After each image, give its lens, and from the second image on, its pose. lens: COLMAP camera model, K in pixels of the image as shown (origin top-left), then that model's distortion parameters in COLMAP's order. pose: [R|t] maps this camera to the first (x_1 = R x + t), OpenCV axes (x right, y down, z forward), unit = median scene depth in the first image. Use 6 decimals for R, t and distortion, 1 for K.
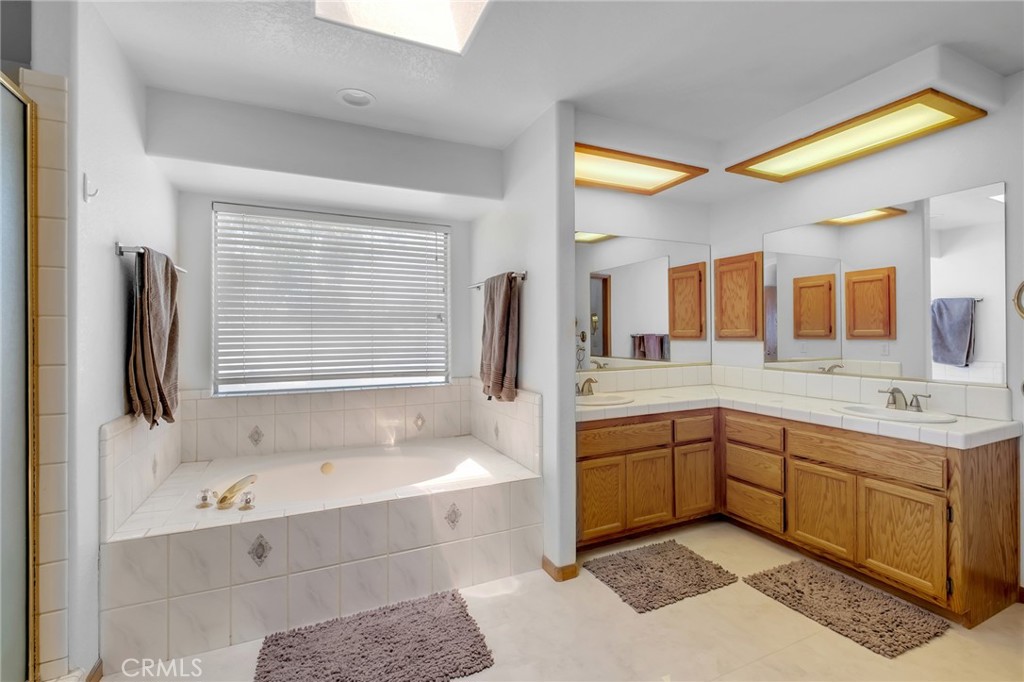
lens RADIAL K [[469.8, 0, 511.5], [0, 469.8, 335.4], [0, 0, 1]] dist [-0.002912, -0.000328]
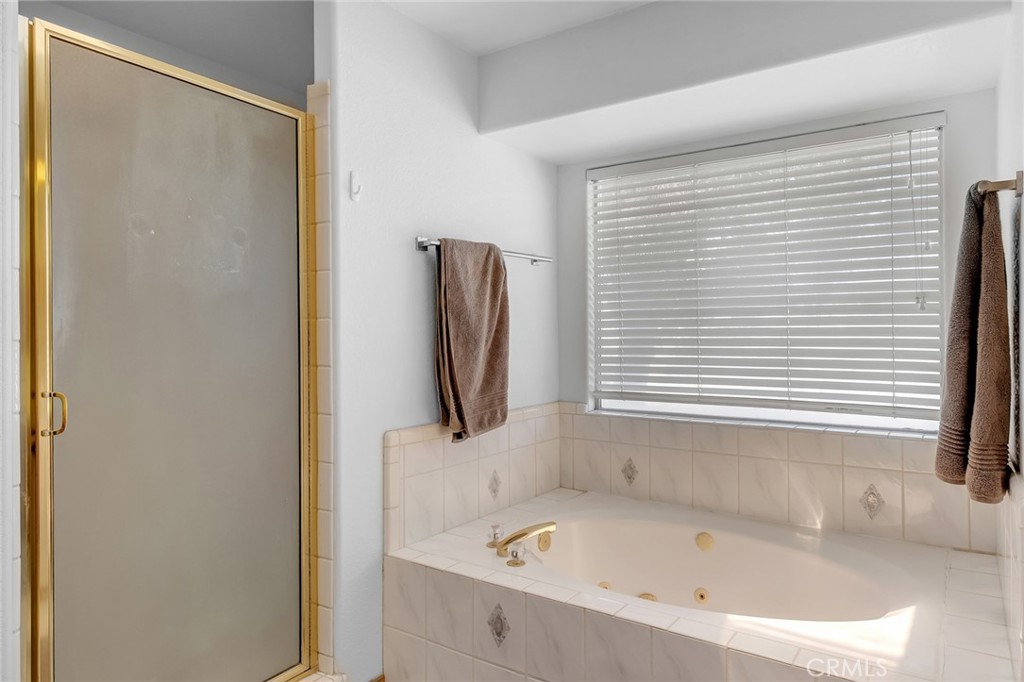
lens RADIAL K [[636.3, 0, 512.2], [0, 636.3, 341.3], [0, 0, 1]] dist [0.015520, 0.000336]
pose [[0.534630, 0.010074, -0.845026, 0.251497], [-0.001130, 0.999937, 0.011206, -0.004324], [0.845085, -0.005036, 0.534608, 0.362980]]
